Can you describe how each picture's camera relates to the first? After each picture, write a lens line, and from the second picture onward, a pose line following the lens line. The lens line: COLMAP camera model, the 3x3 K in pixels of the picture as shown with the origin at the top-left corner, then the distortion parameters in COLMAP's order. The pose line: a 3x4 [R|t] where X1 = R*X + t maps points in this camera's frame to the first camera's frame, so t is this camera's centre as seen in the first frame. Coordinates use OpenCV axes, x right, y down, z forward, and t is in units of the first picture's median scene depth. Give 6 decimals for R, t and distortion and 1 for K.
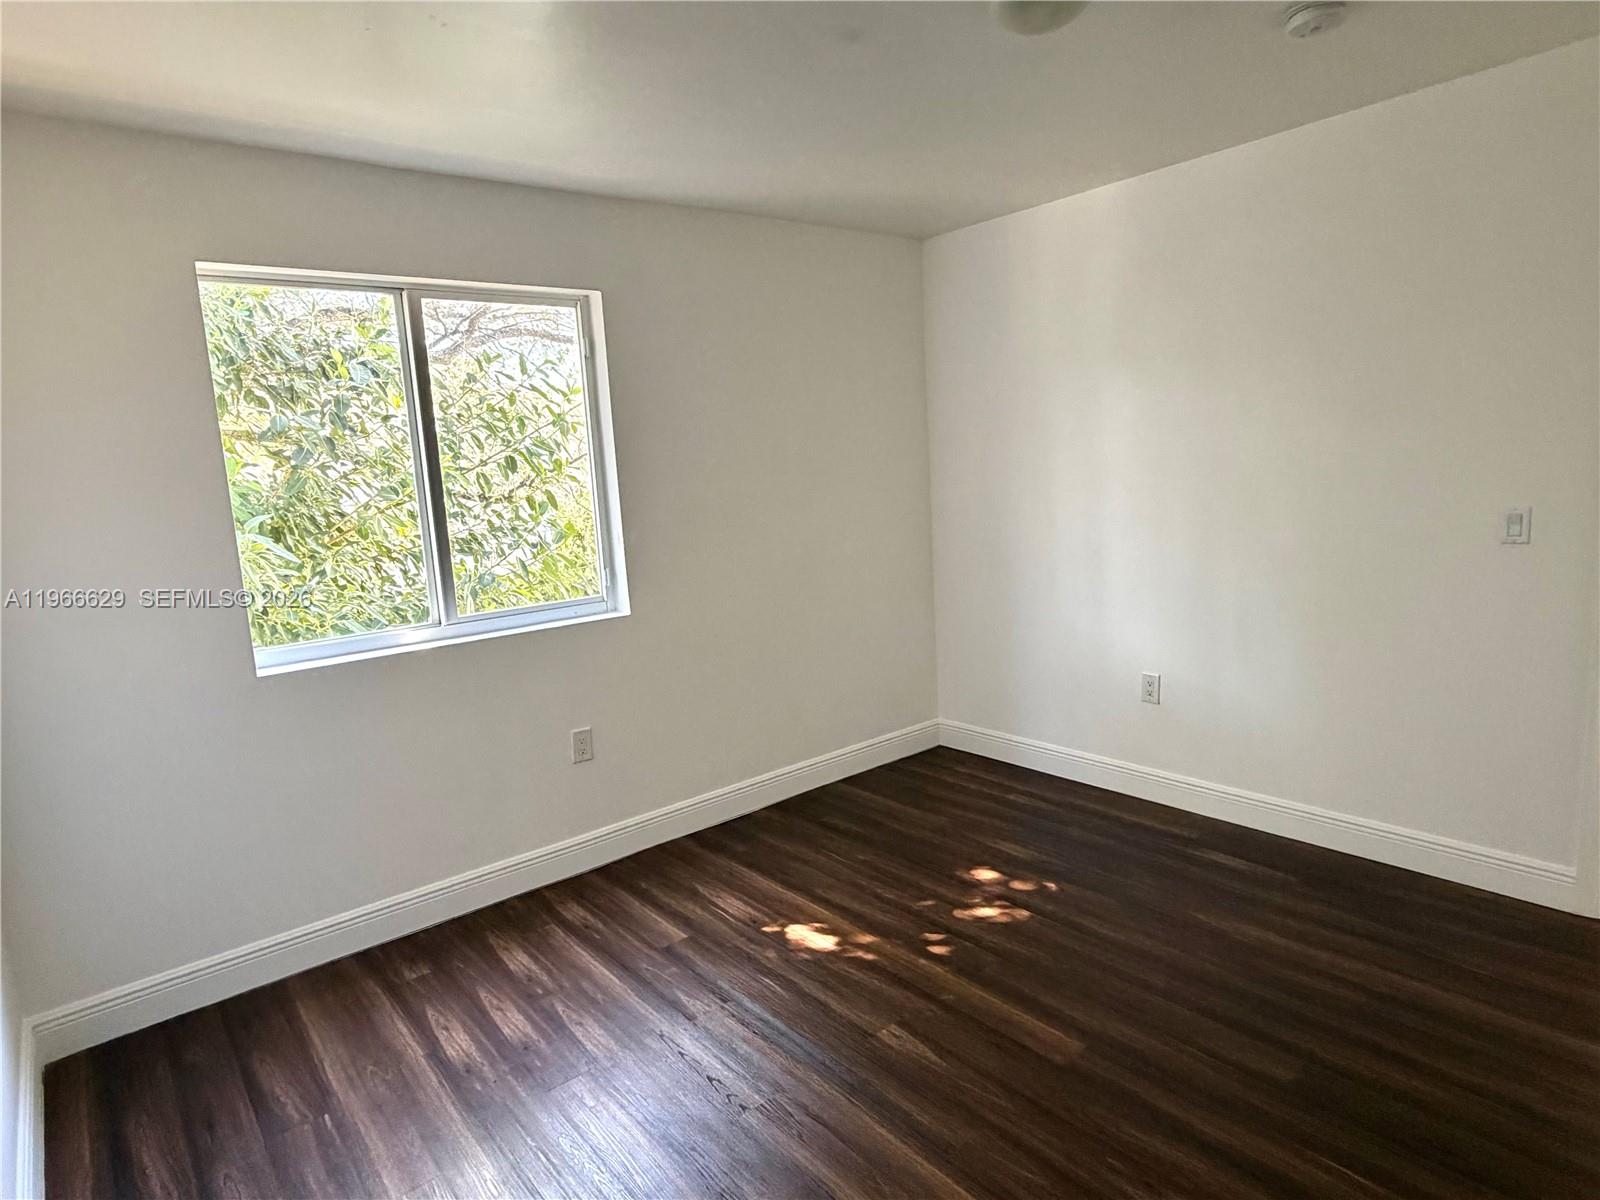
lens RADIAL K [[932.6, 0, 805.4], [0, 932.6, 604.8], [0, 0, 1]] dist [0.003165, 0.000530]
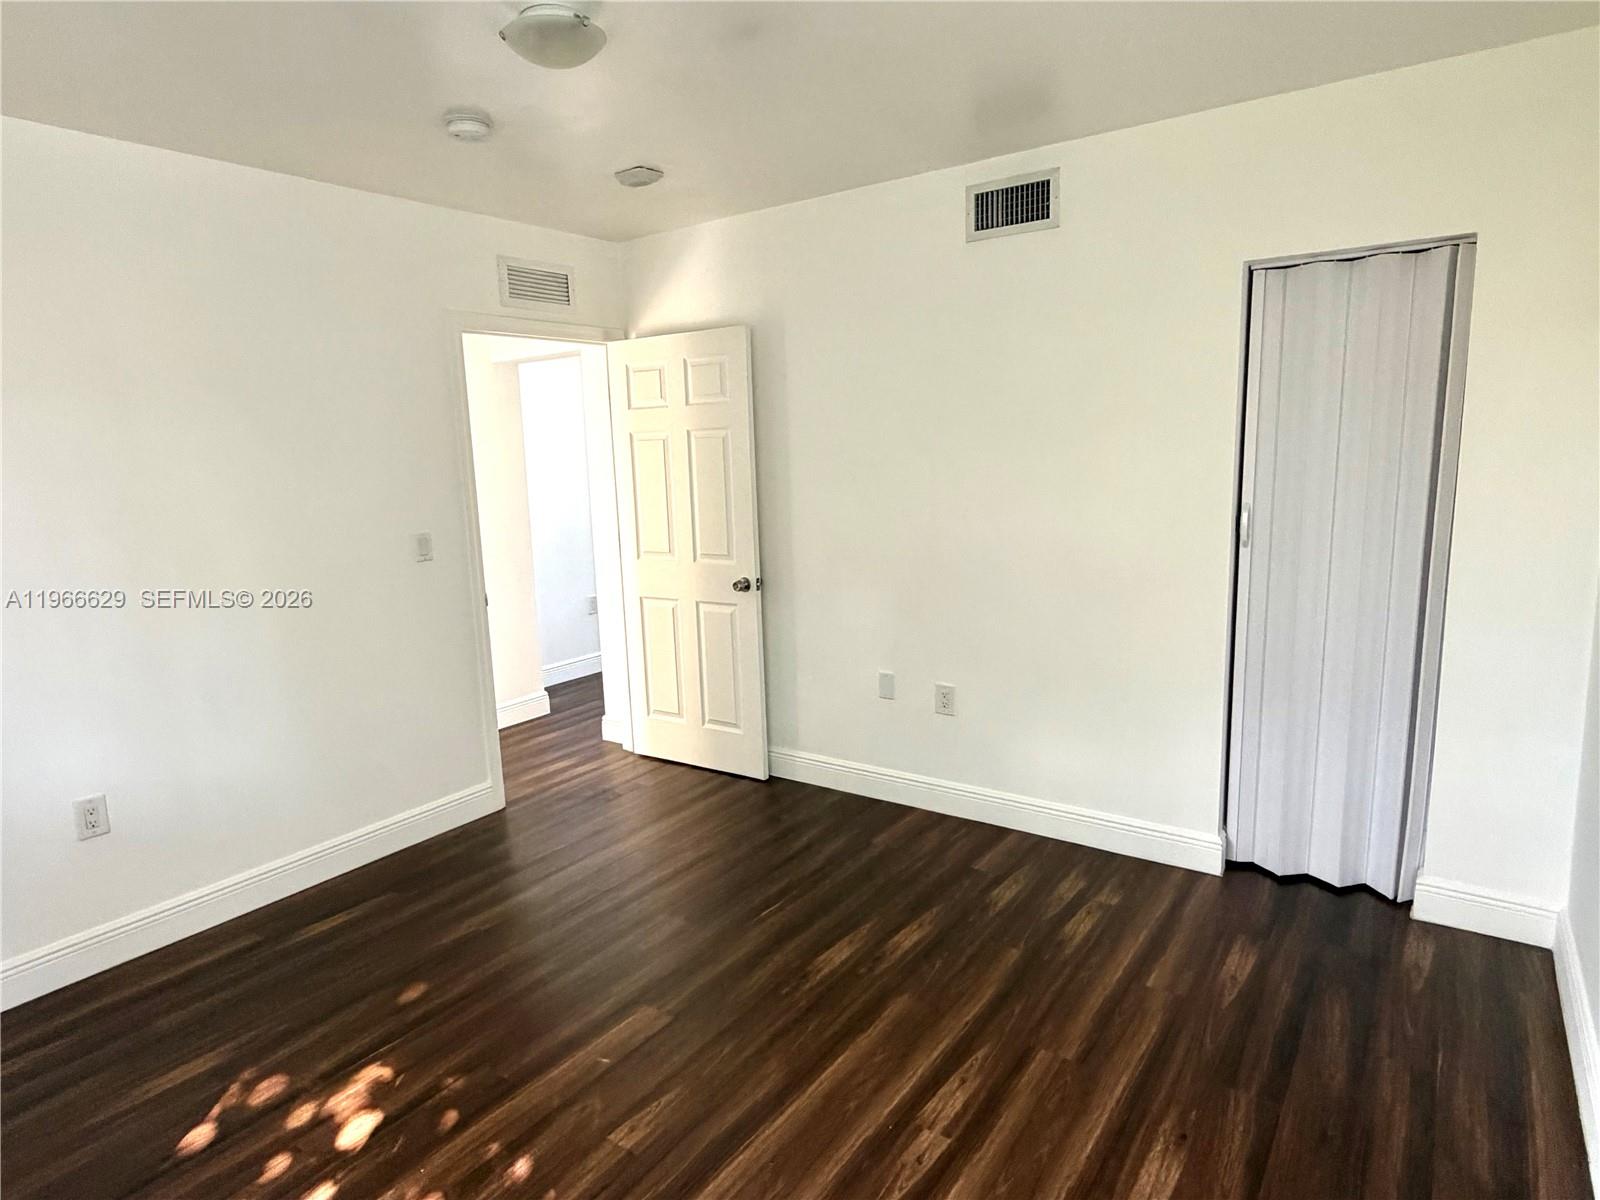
lens RADIAL K [[932.6, 0, 805.4], [0, 932.6, 604.8], [0, 0, 1]] dist [0.003165, 0.000530]
pose [[-0.274385, -0.096170, 0.956799, -0.510181], [0.200096, 0.967498, 0.154628, -0.079517], [-0.940571, 0.233879, -0.246224, 0.660061]]
